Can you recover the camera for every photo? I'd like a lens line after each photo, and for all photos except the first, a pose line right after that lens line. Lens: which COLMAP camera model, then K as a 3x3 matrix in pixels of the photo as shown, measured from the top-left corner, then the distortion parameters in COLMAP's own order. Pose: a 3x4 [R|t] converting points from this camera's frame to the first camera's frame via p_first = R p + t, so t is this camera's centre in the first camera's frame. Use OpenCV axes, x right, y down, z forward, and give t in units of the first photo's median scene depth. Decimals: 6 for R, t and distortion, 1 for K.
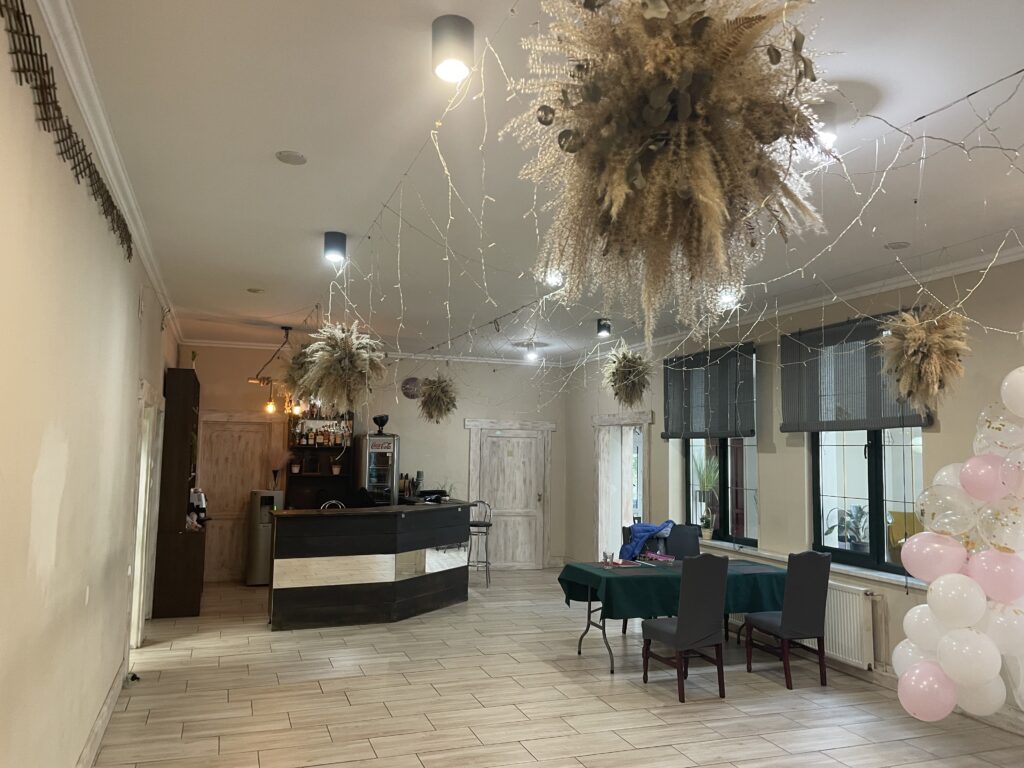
lens RADIAL K [[796.2, 0, 512.0], [0, 796.2, 384.0], [0, 0, 1]] dist [0.035767, -0.006427]
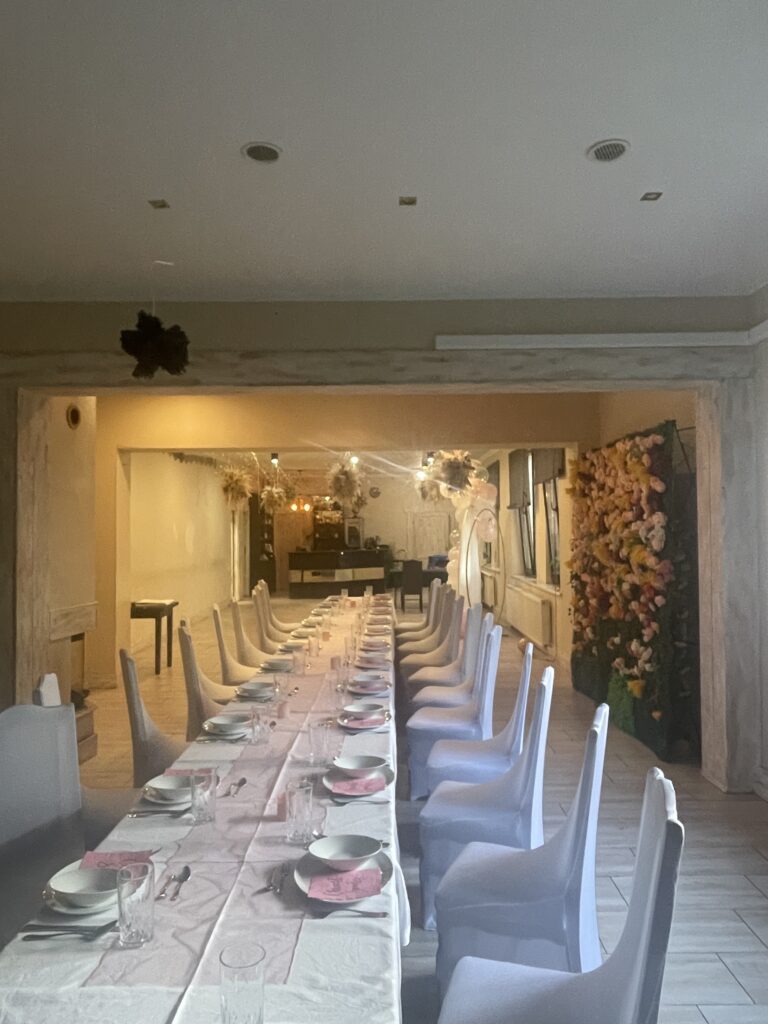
lens RADIAL K [[751.7, 0, 384.0], [0, 751.7, 512.0], [0, 0, 1]] dist [0.000057, -0.000019]
pose [[0.938648, -0.030263, -0.343547, 0.548725], [0.052511, 0.997069, 0.055639, -0.051348], [0.340856, -0.070266, 0.937486, -0.740140]]
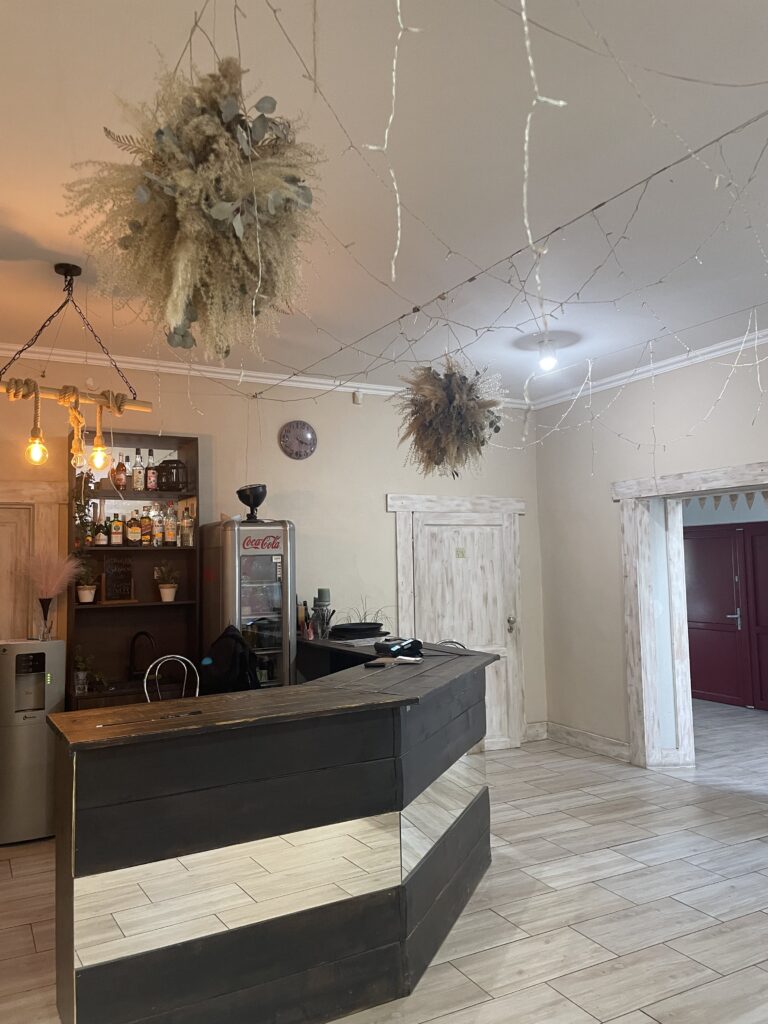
lens RADIAL K [[796.2, 0, 384.0], [0, 796.2, 512.0], [0, 0, 1]] dist [0.035767, -0.006427]
pose [[0.989955, -0.023203, 0.139465, -0.152462], [0.019904, 0.999489, 0.025002, 0.045288], [-0.139974, -0.021975, 0.989911, 0.469441]]
